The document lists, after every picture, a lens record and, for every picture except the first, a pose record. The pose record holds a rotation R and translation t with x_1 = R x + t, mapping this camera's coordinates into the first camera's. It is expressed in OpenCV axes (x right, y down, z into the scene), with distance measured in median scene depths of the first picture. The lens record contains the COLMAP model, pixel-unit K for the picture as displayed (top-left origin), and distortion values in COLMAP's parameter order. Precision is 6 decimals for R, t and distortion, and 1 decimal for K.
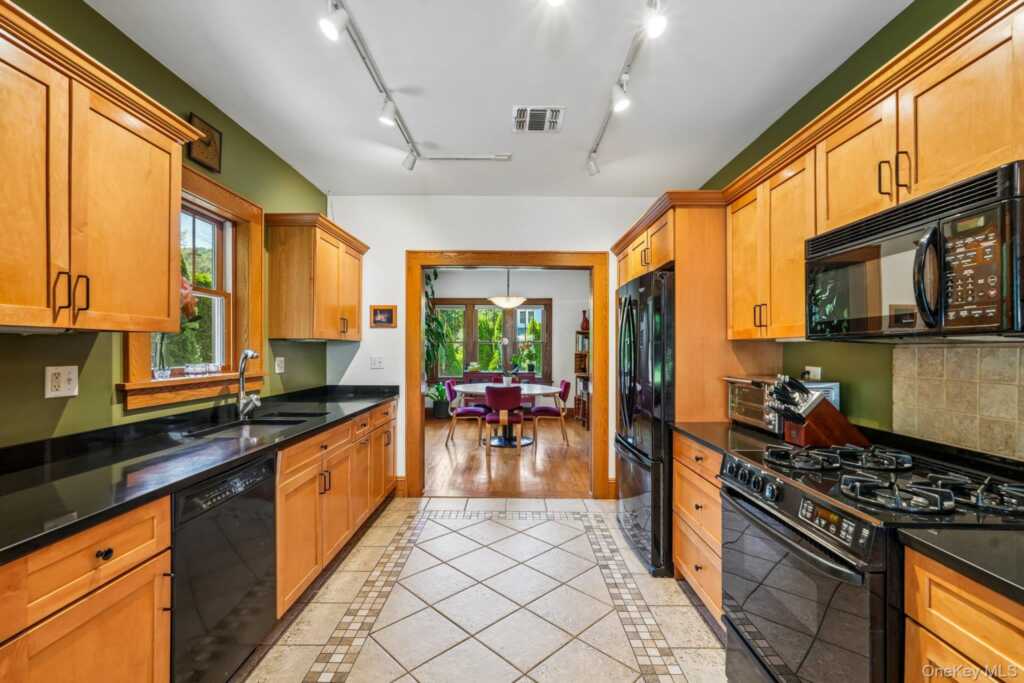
lens RADIAL K [[451.8, 0, 507.8], [0, 451.8, 347.5], [0, 0, 1]] dist [-0.012953, 0.006124]
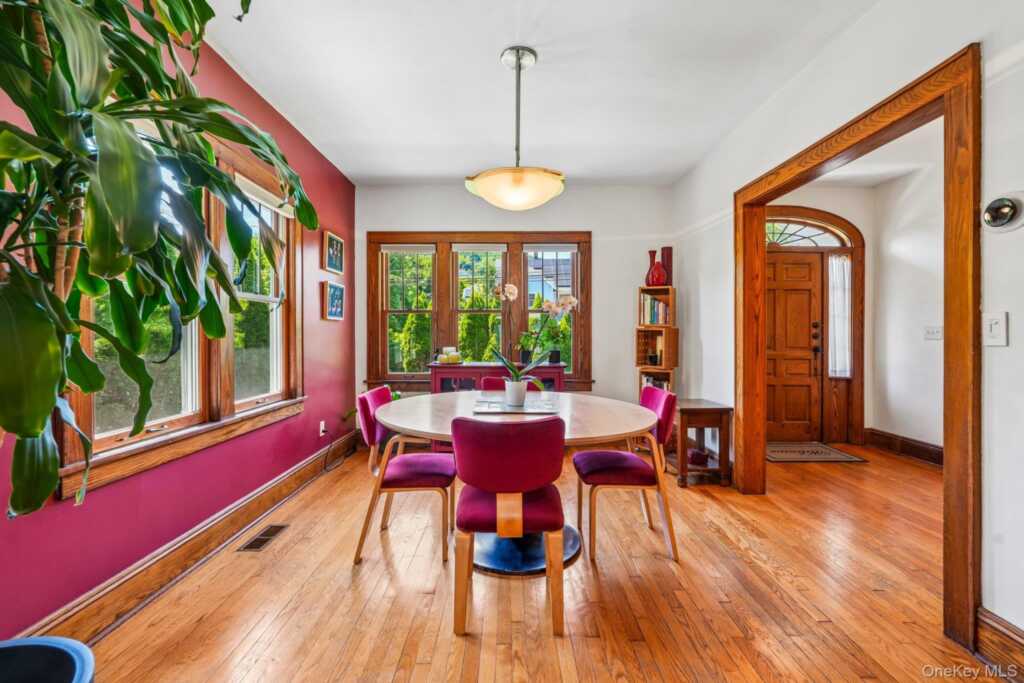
lens RADIAL K [[451.8, 0, 516.9], [0, 451.8, 333.8], [0, 0, 1]] dist [-0.012953, 0.006124]
pose [[0.999718, -0.004012, 0.023407, -0.021321], [0.004131, 0.999979, -0.005061, 0.058695], [-0.023387, 0.005156, 0.999713, 1.353158]]
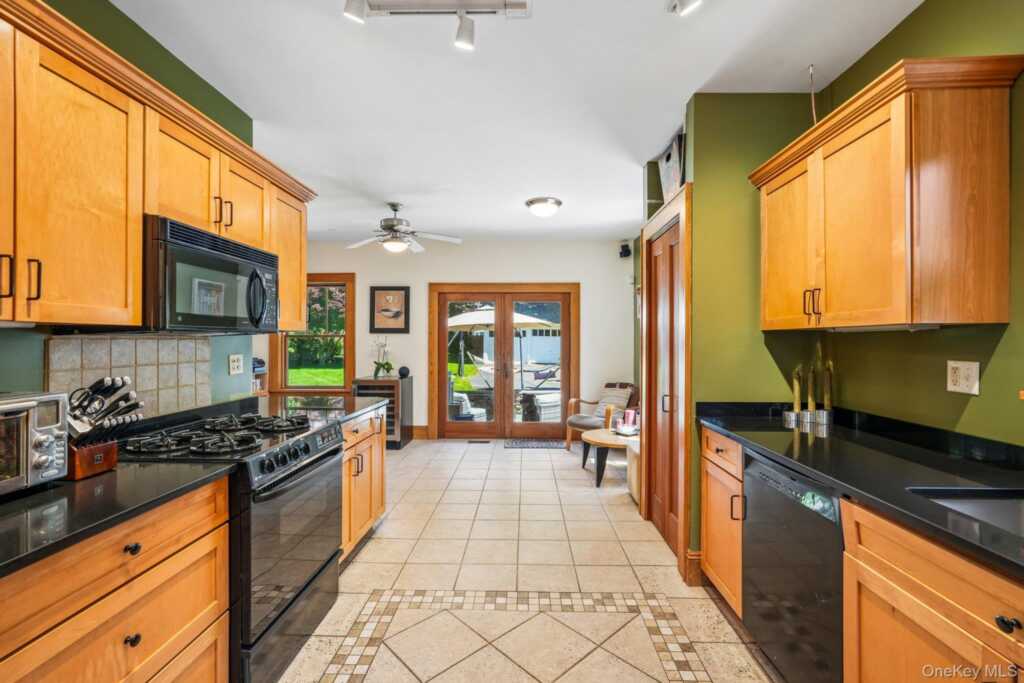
lens RADIAL K [[451.8, 0, 512.1], [0, 451.8, 340.3], [0, 0, 1]] dist [-0.012953, 0.006124]
pose [[-0.999944, -0.003162, 0.010050, -0.018308], [-0.003184, 0.999993, -0.002200, 0.001145], [-0.010043, -0.002232, -0.999947, 1.180485]]
